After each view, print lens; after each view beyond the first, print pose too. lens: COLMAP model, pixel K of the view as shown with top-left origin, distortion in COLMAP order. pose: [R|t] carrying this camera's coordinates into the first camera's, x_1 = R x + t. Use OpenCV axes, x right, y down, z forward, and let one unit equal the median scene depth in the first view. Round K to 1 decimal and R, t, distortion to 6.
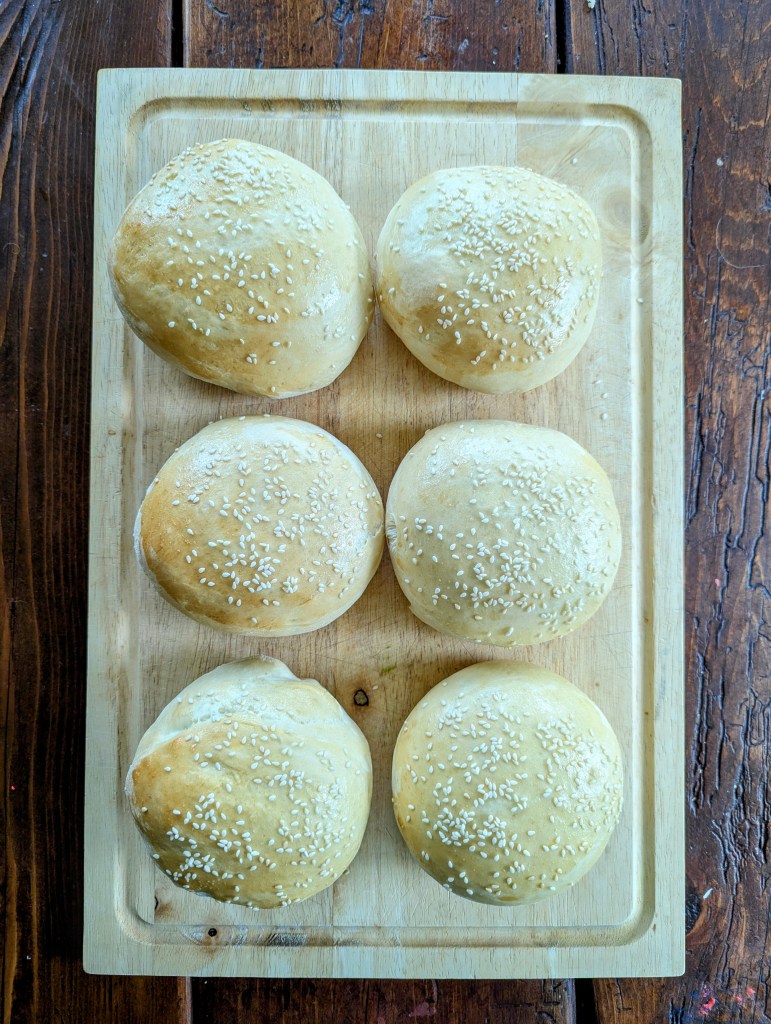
lens RADIAL K [[784.4, 0, 388.2], [0, 784.4, 509.7], [0, 0, 1]] dist [-0.058777, -0.002837]
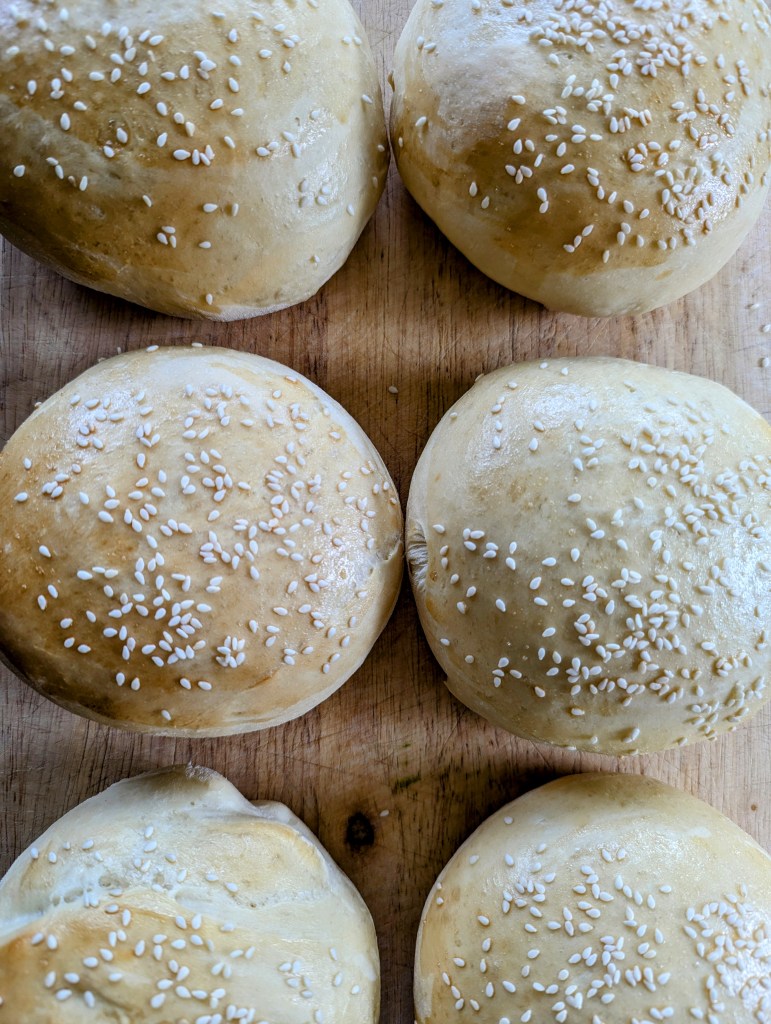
lens RADIAL K [[784.4, 0, 384.7], [0, 784.4, 519.3], [0, 0, 1]] dist [-0.058777, -0.002837]
pose [[0.999973, 0.006503, 0.003333, -0.022222], [-0.006503, 0.999979, 0.000129, 0.004520], [-0.003333, -0.000151, 0.999994, 0.461797]]
